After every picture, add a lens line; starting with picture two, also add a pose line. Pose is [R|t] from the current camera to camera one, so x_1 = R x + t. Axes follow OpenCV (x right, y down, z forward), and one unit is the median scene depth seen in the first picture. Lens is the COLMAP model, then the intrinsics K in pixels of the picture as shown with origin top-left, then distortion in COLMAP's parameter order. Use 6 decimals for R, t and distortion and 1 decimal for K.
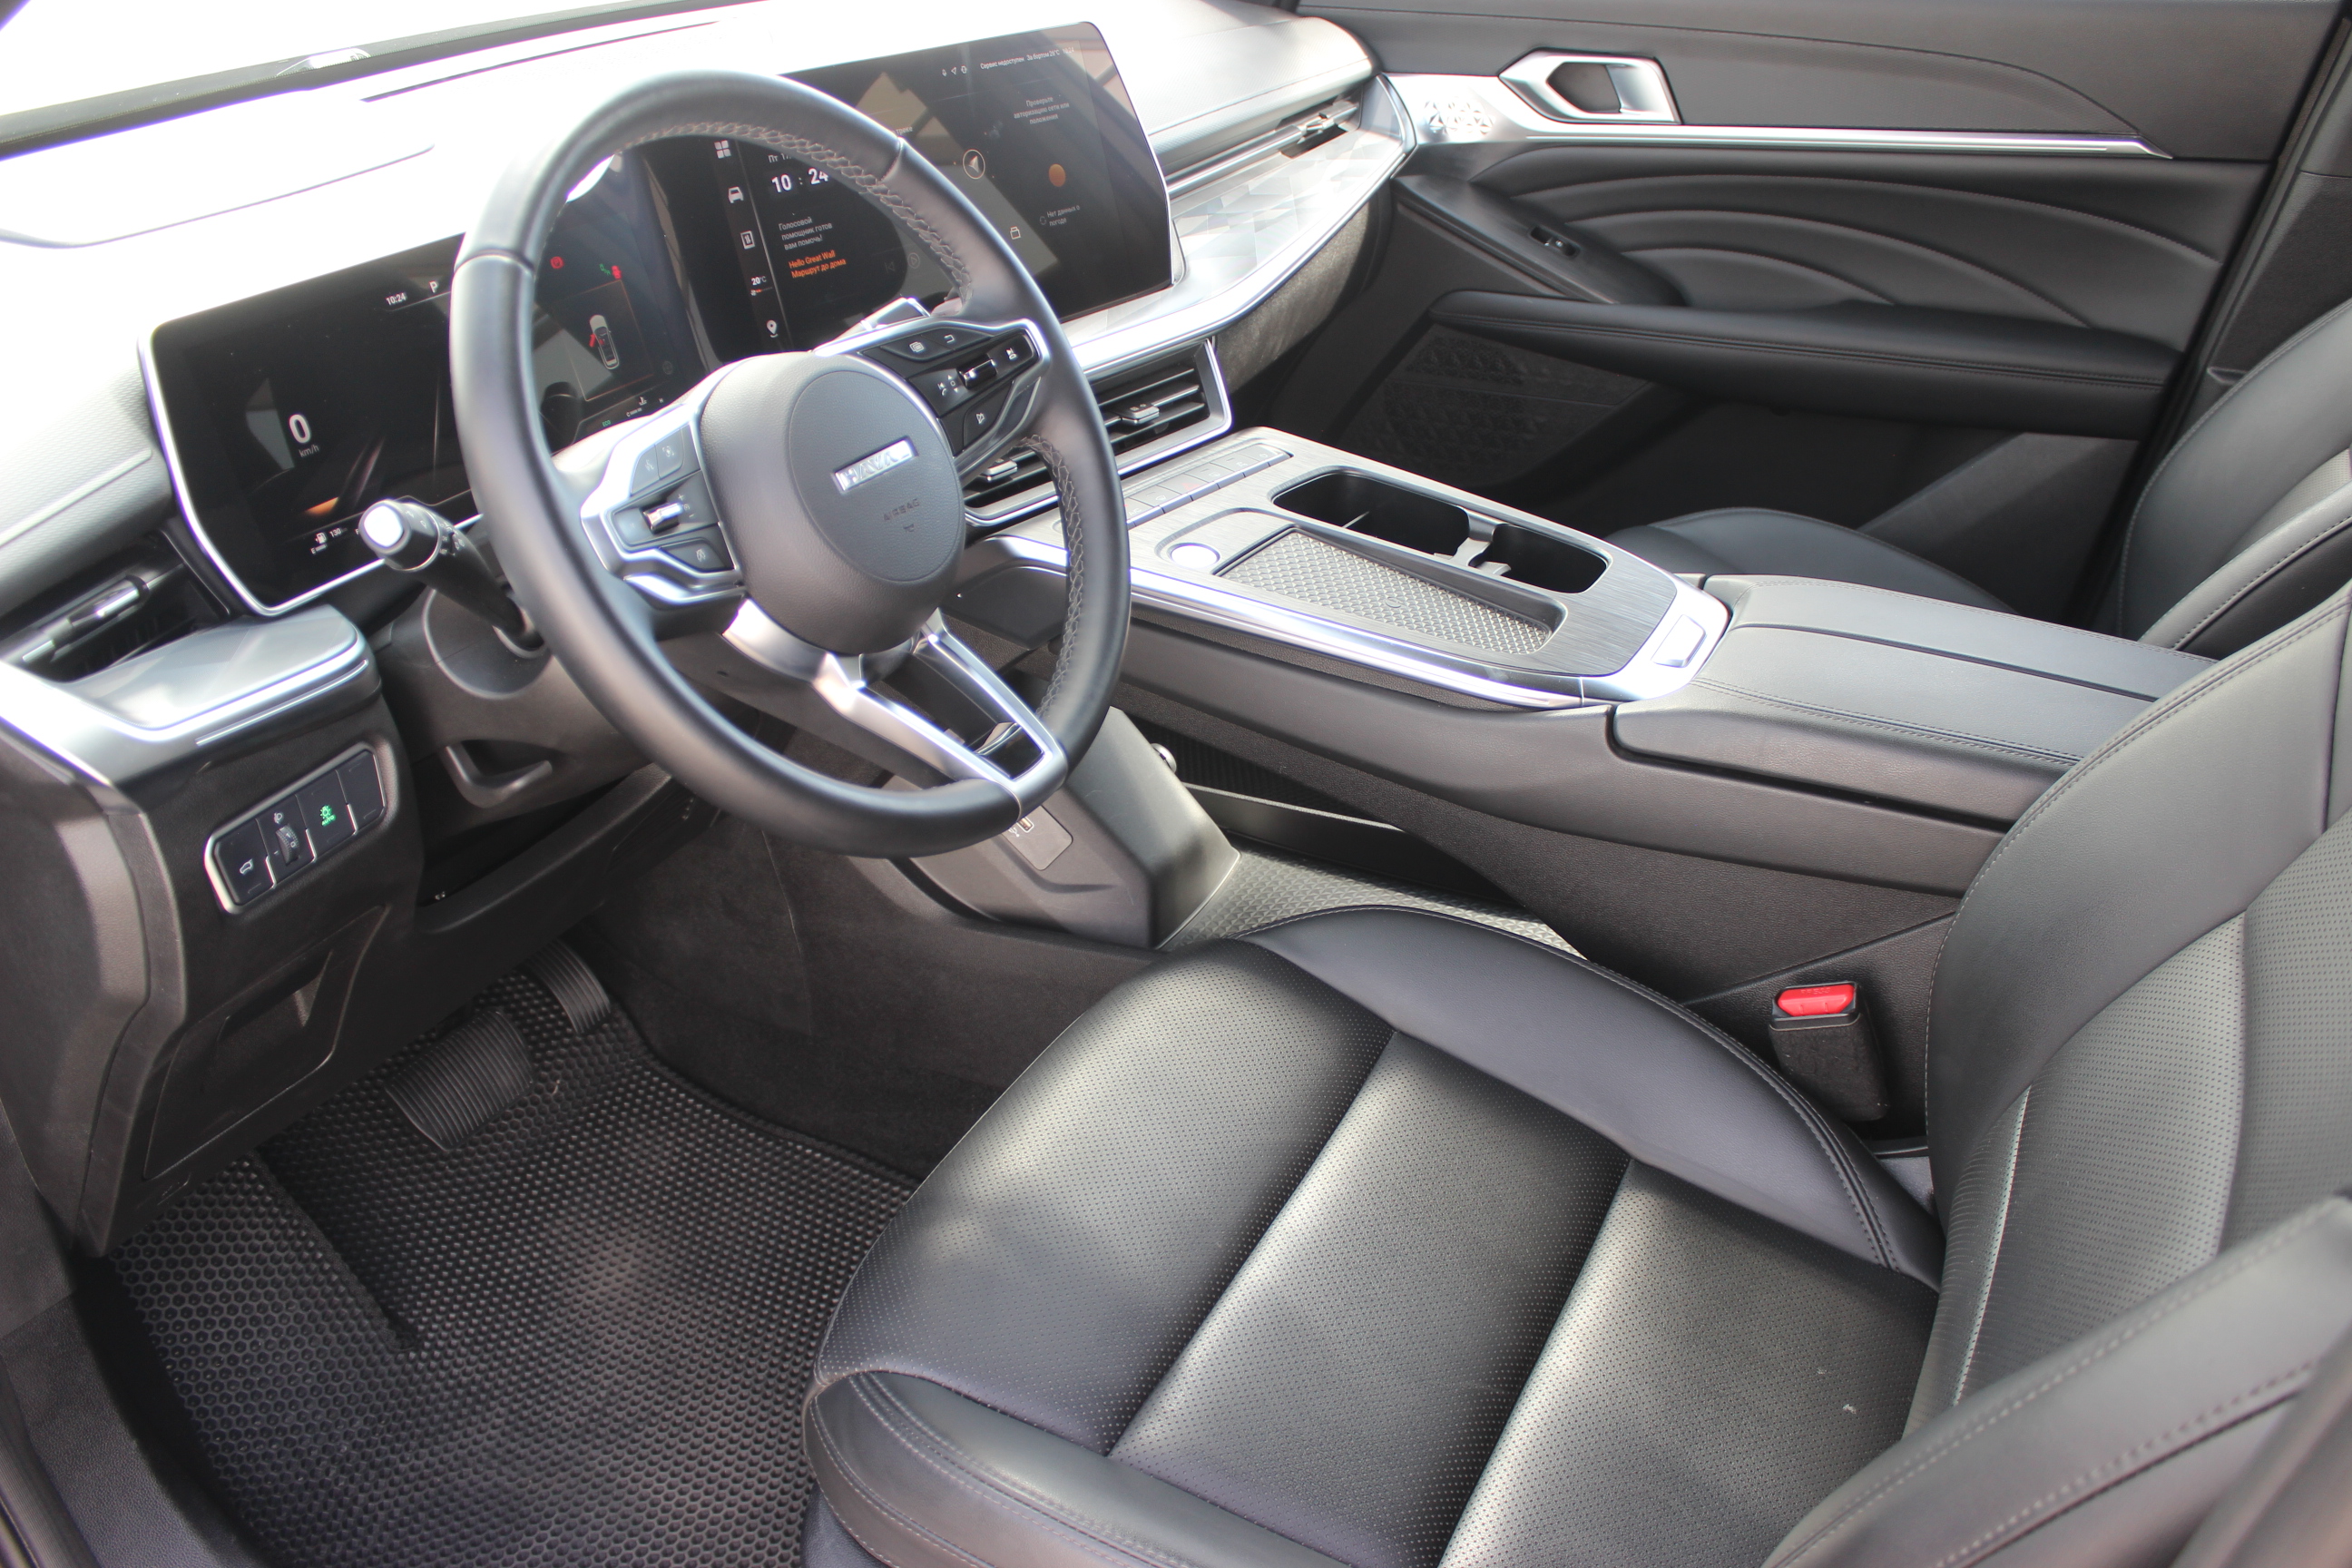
lens RADIAL K [[1868.5, 0, 1172.3], [0, 1868.5, 794.3], [0, 0, 1]] dist [-0.159906, 0.111045]
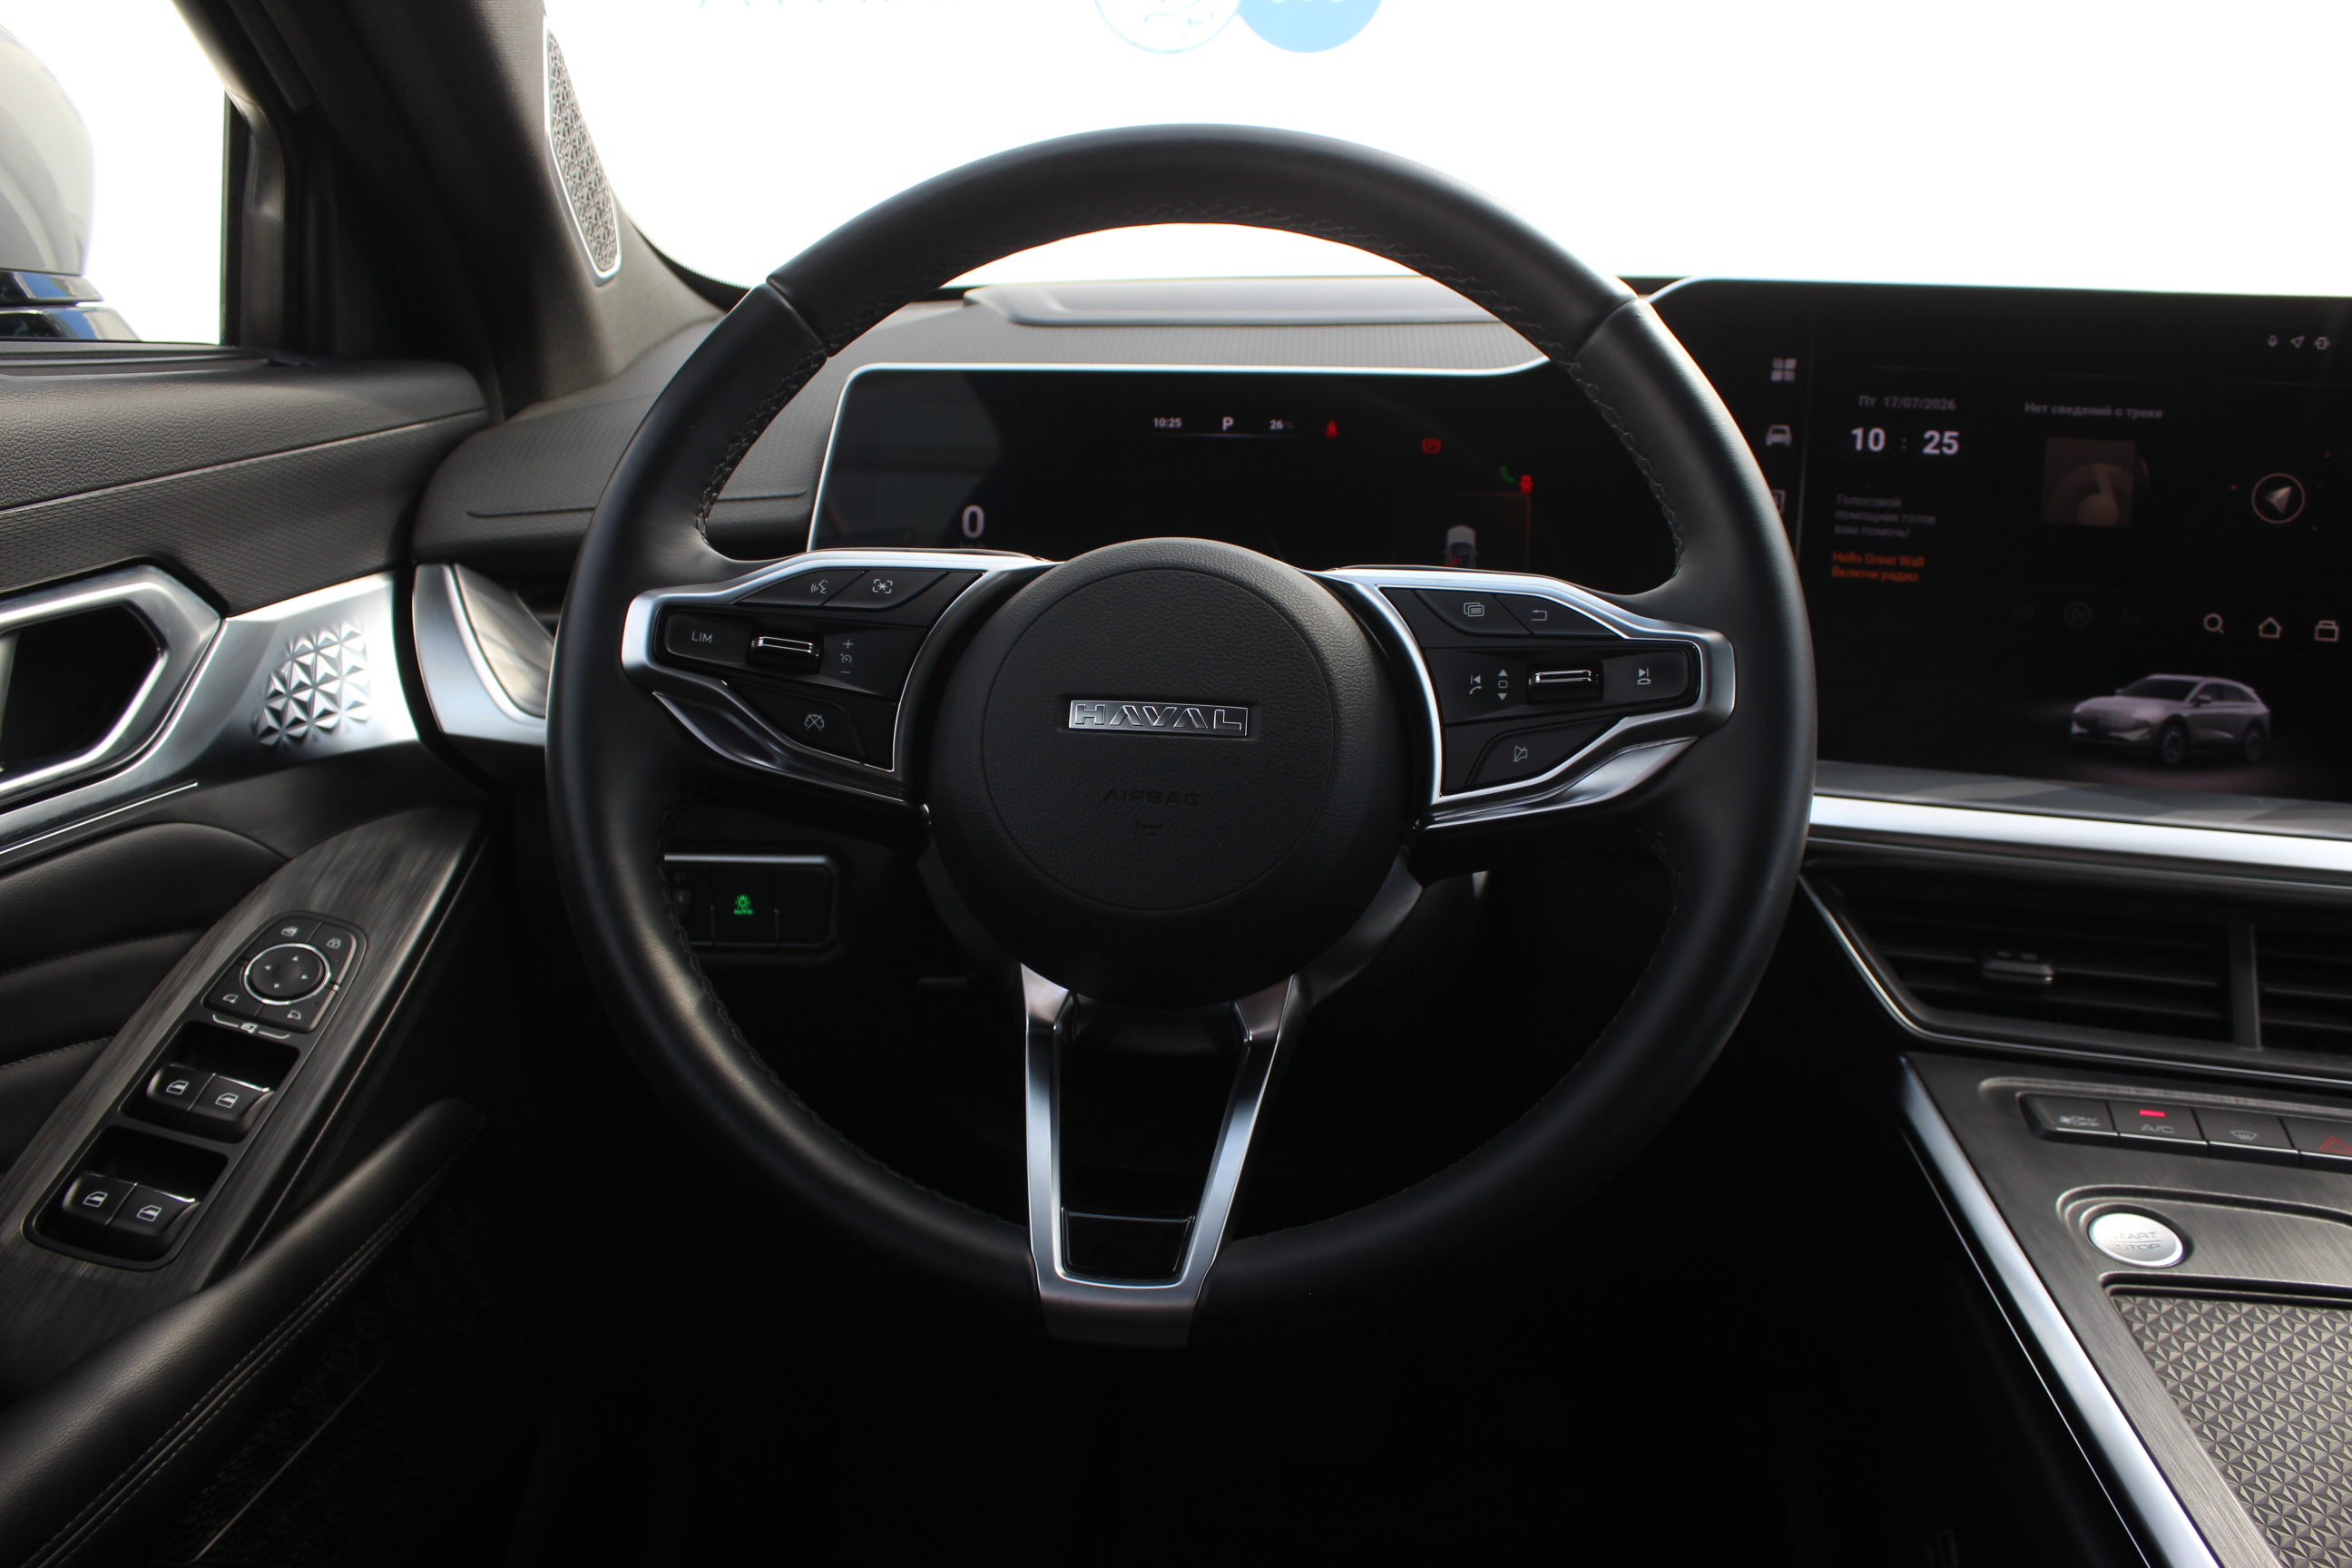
lens RADIAL K [[1868.5, 0, 1240.4], [0, 1868.5, 818.2], [0, 0, 1]] dist [-0.159906, 0.111045]
pose [[0.395900, 0.288669, -0.871742, 0.310914], [-0.464726, 0.881749, 0.080928, -0.159171], [0.792018, 0.373081, 0.483236, 0.545316]]
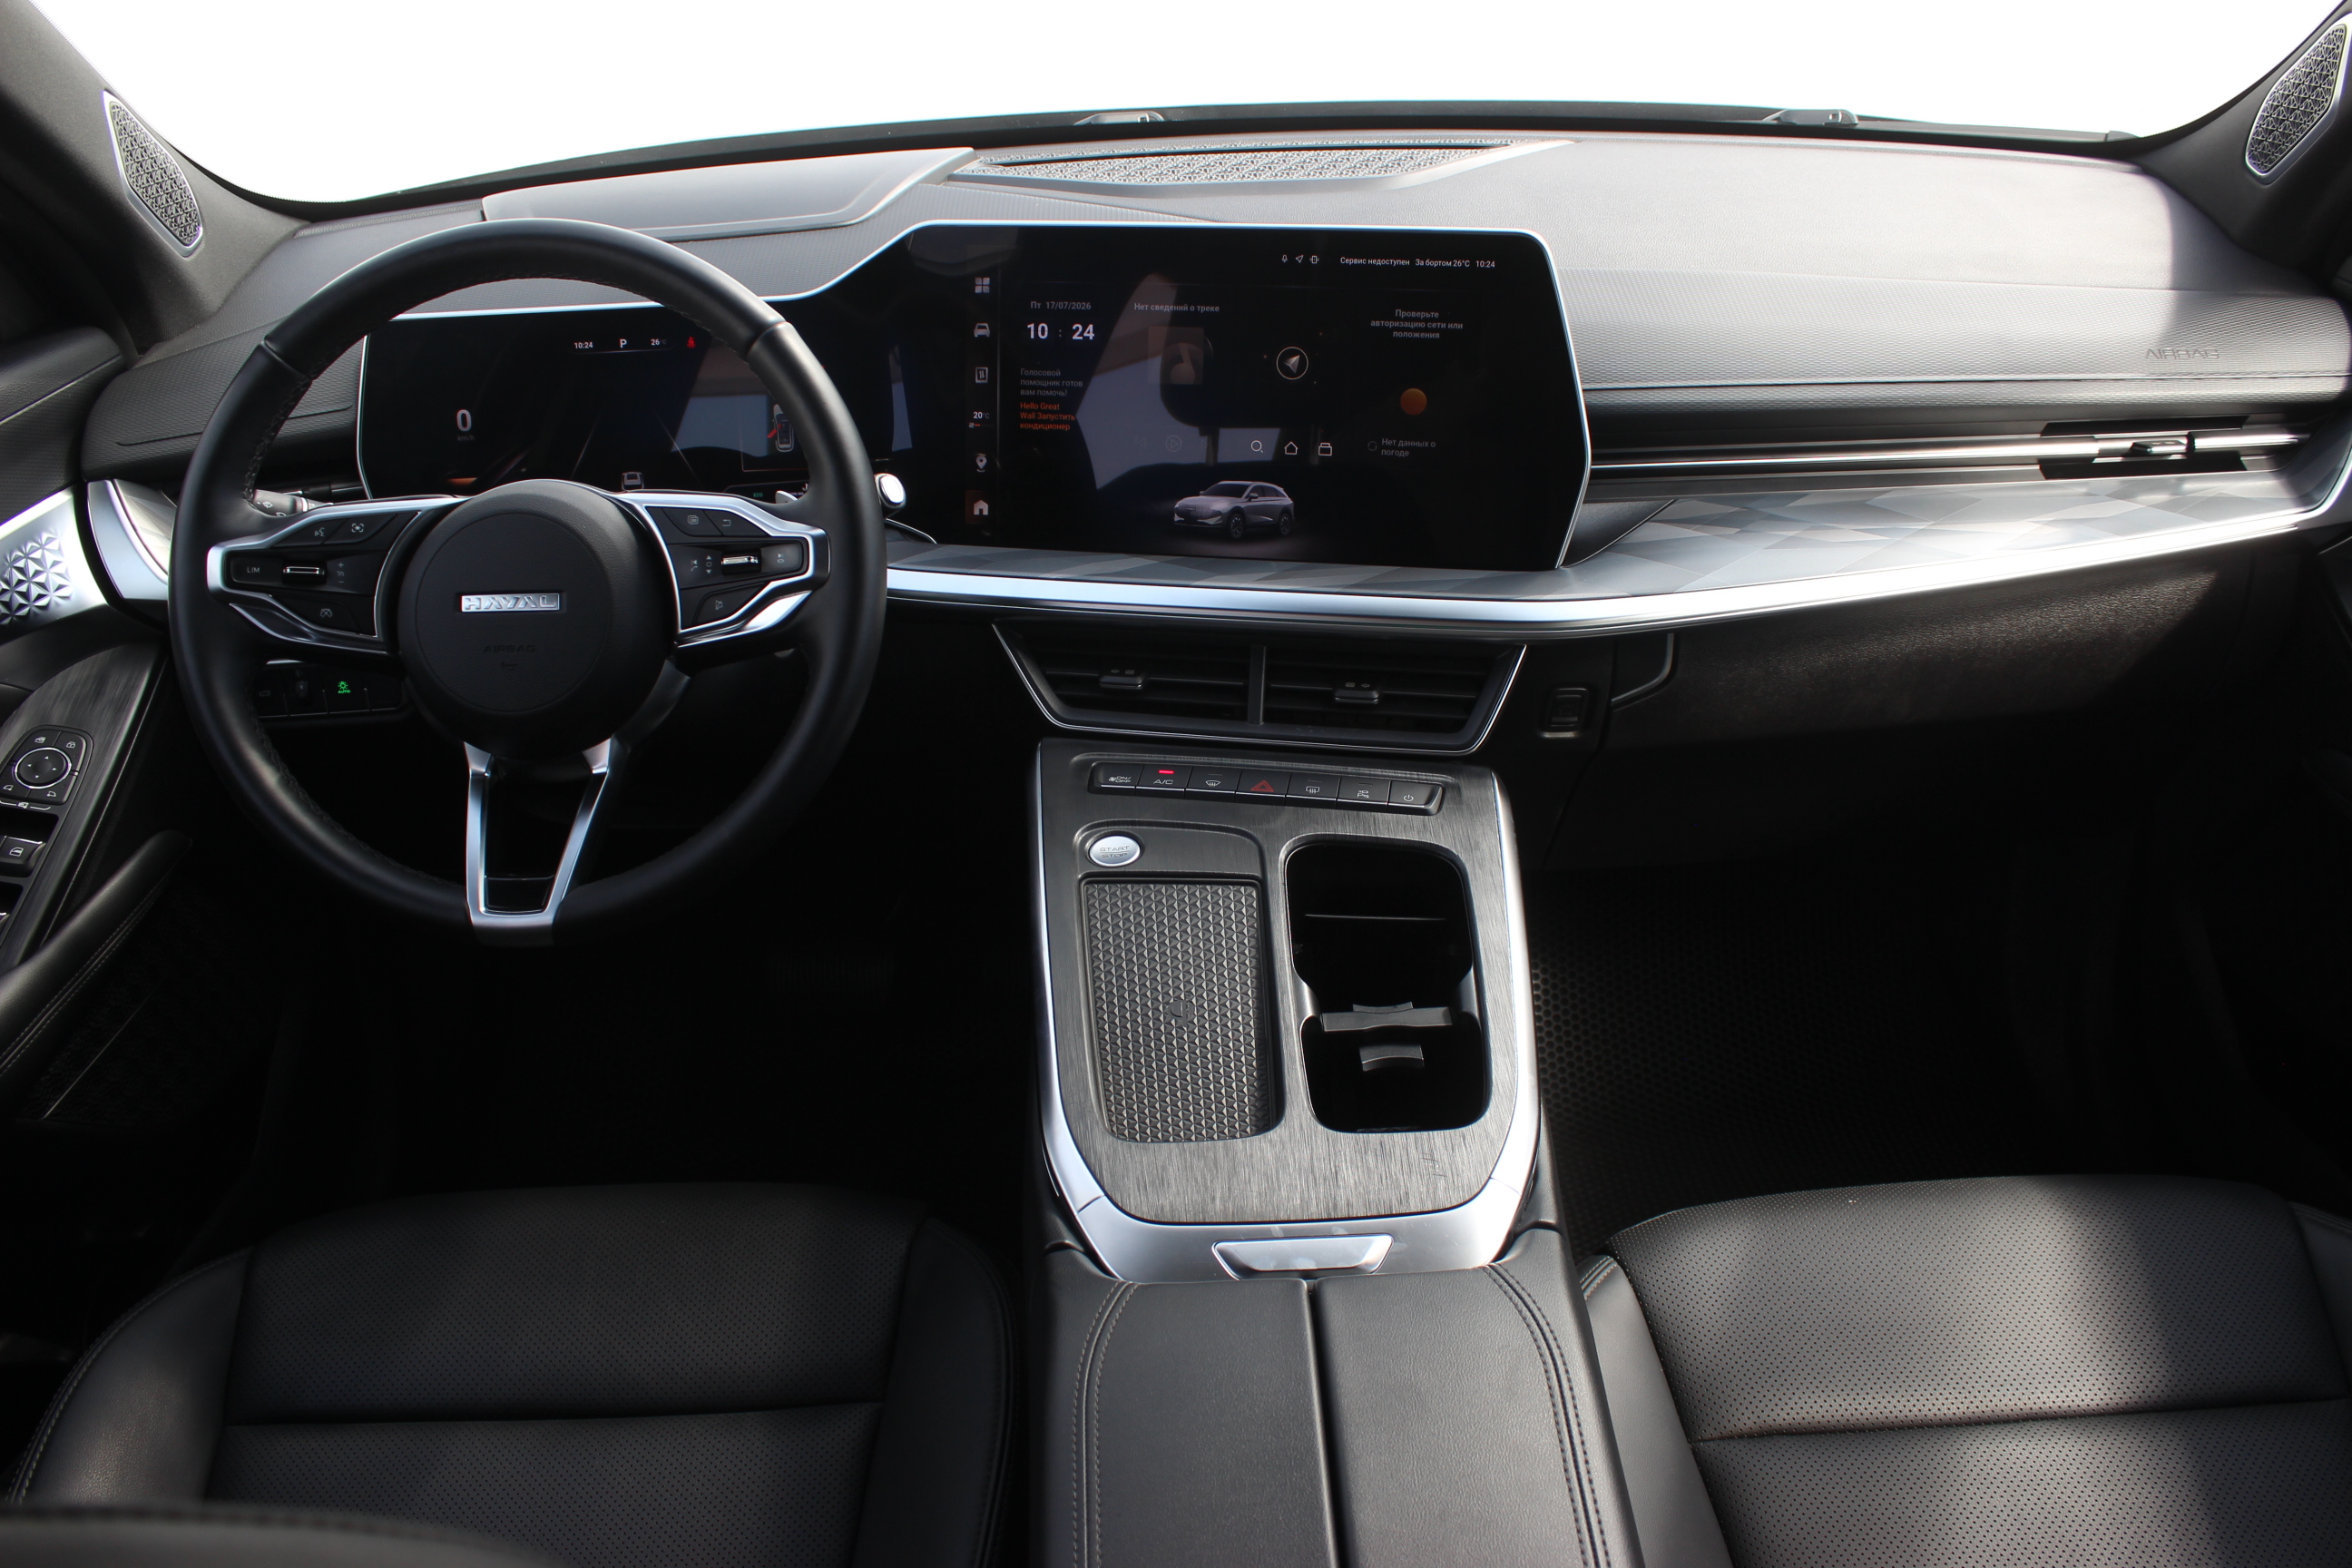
lens RADIAL K [[1868.5, 0, 1232.3], [0, 1868.5, 781.8], [0, 0, 1]] dist [-0.159906, 0.111045]
pose [[0.493107, 0.424754, -0.759230, 0.704718], [-0.418837, 0.880820, 0.220751, -0.381397], [0.762510, 0.209139, 0.612241, 0.508915]]
